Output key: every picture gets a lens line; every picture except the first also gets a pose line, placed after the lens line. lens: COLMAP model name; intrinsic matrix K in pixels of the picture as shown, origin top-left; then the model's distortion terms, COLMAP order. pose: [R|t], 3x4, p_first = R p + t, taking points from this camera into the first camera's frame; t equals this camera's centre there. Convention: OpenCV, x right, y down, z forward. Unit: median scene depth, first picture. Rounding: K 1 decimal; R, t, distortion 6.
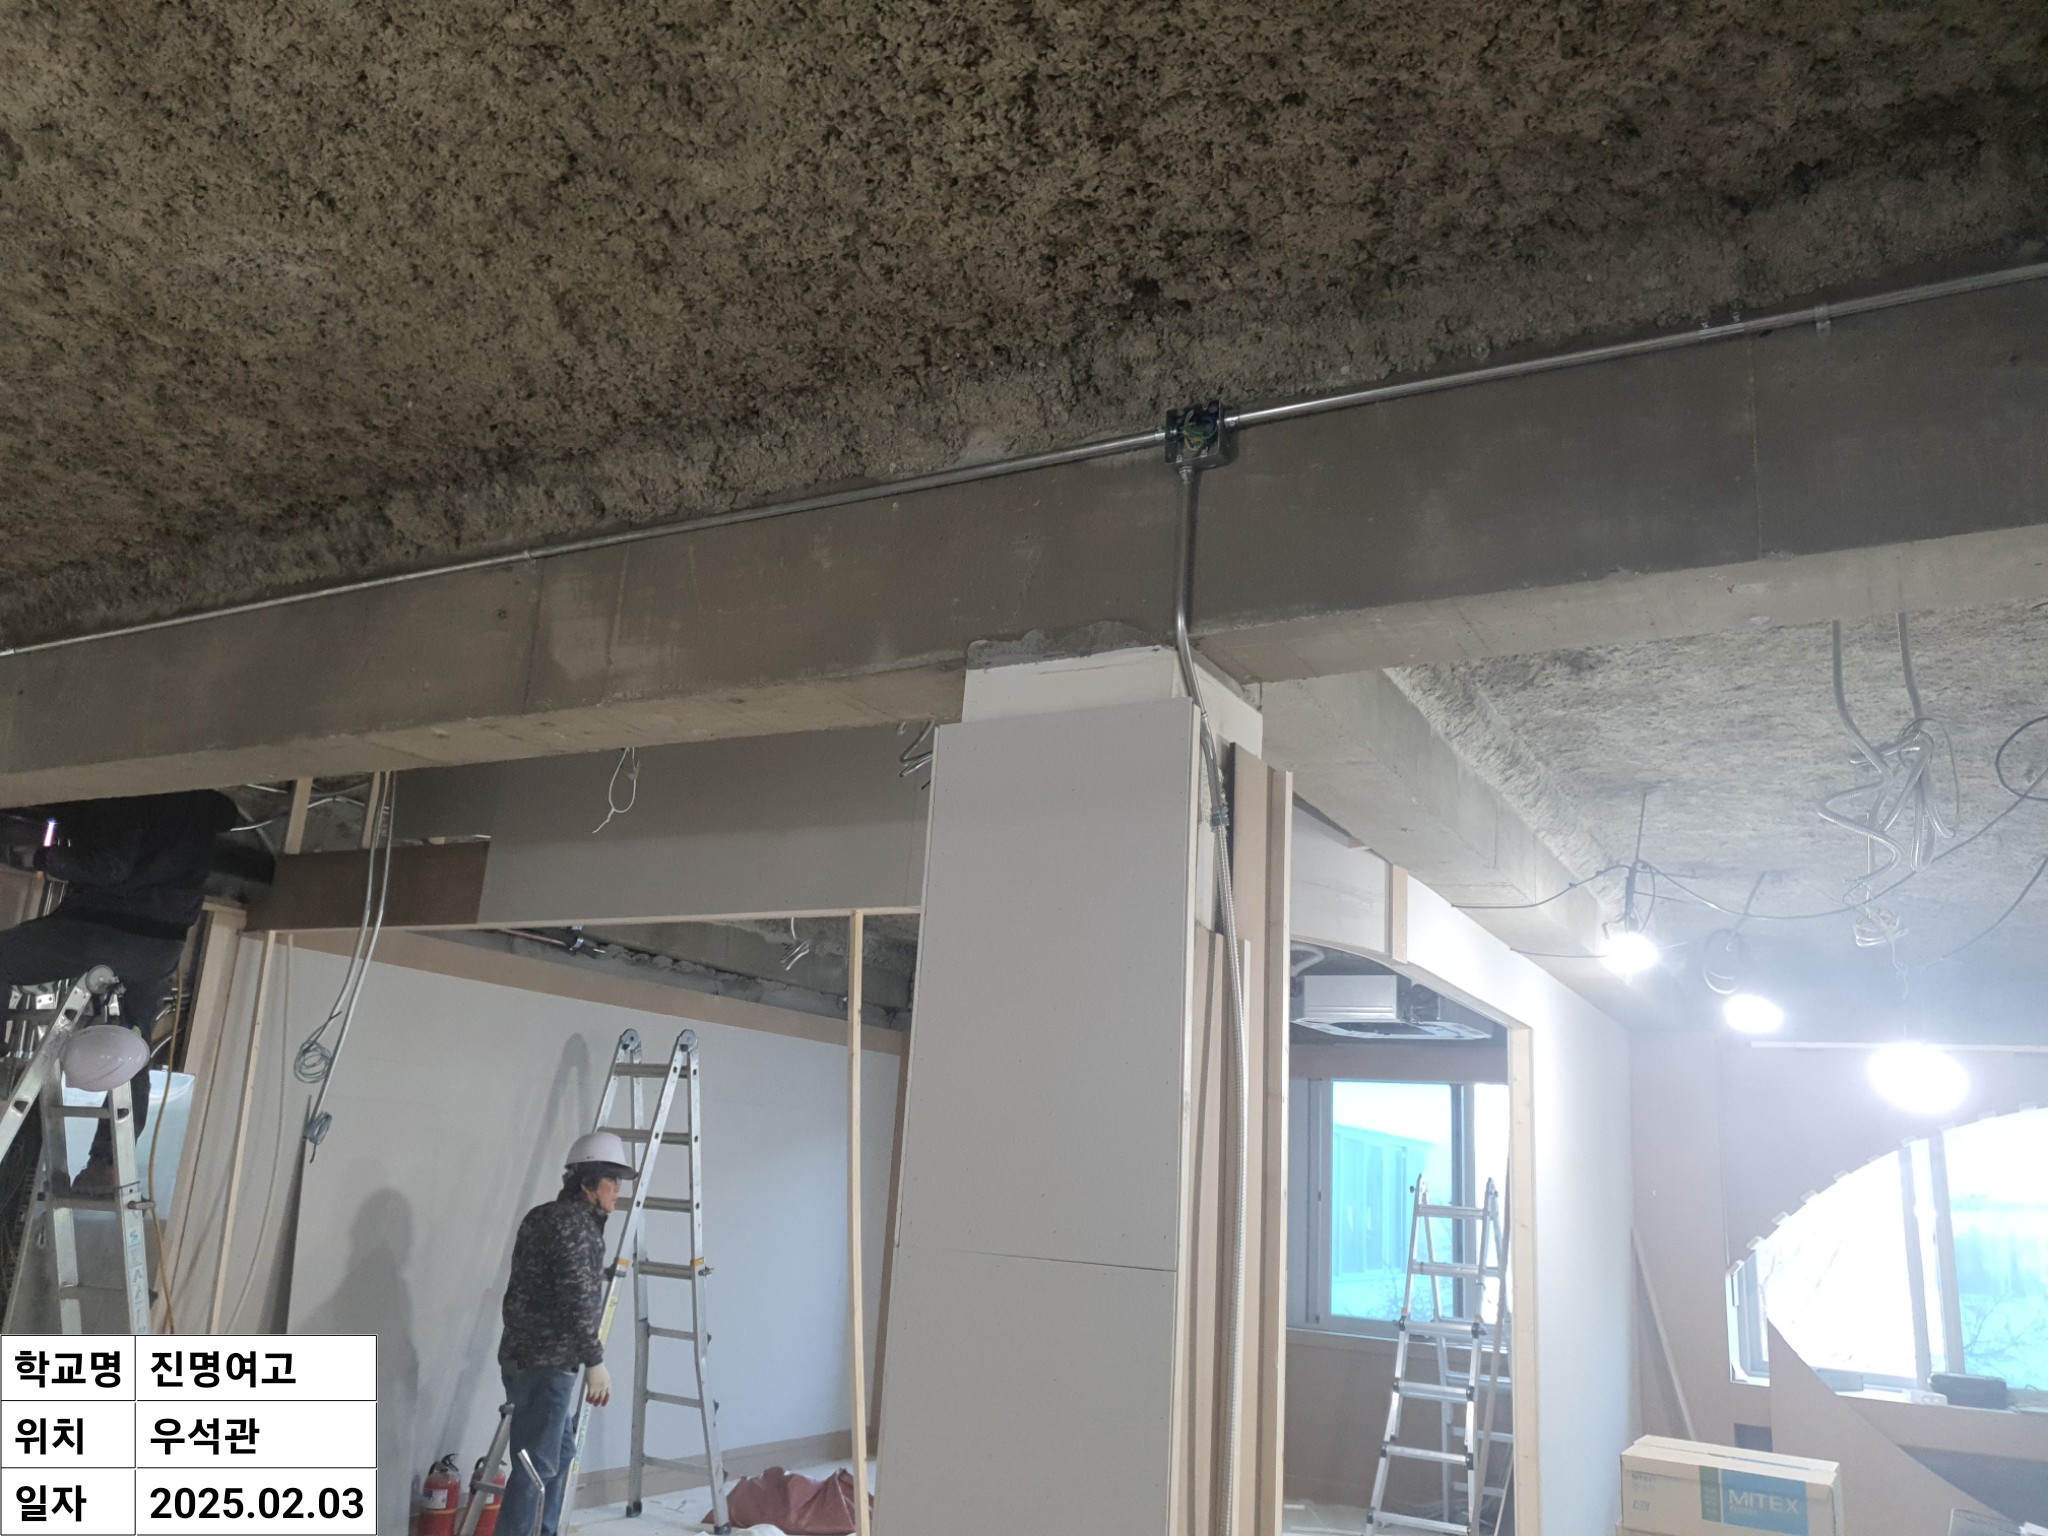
lens RADIAL K [[1613.6, 0, 1023.6], [0, 1613.6, 762.7], [0, 0, 1]] dist [0.031009, -0.009865]
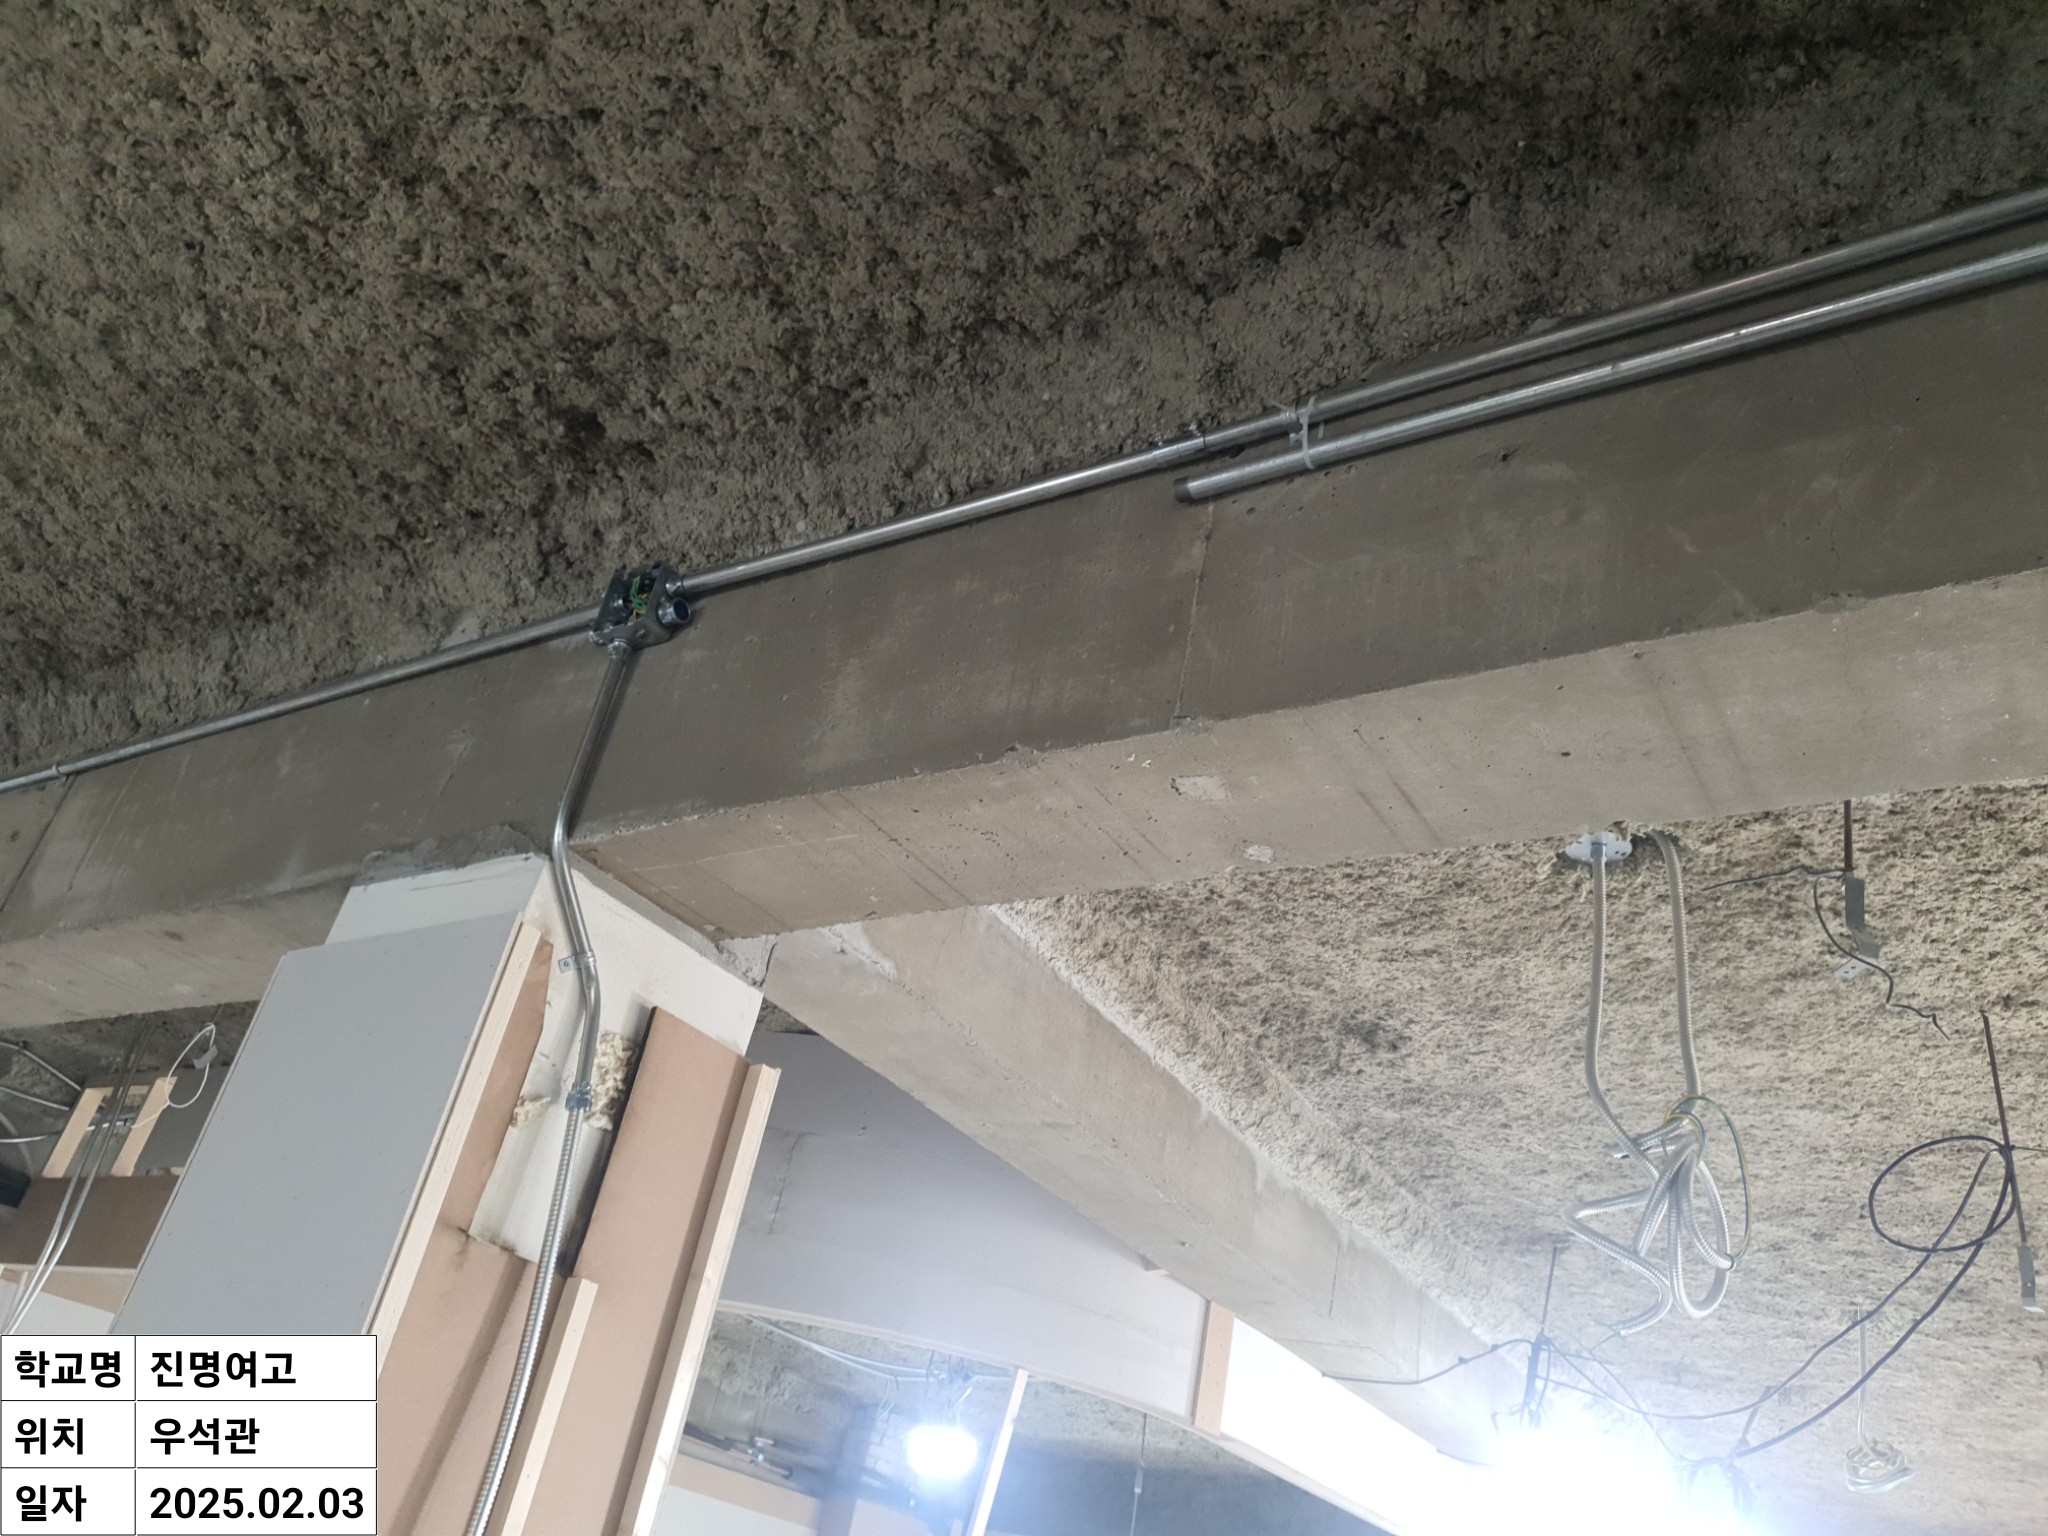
lens RADIAL K [[1613.6, 0, 1021.2], [0, 1613.6, 778.7], [0, 0, 1]] dist [0.031009, -0.009865]
pose [[0.990605, 0.071120, -0.116809, 0.376026], [-0.100345, 0.958316, -0.267509, 0.069978], [0.092915, 0.276717, 0.956449, 0.270134]]
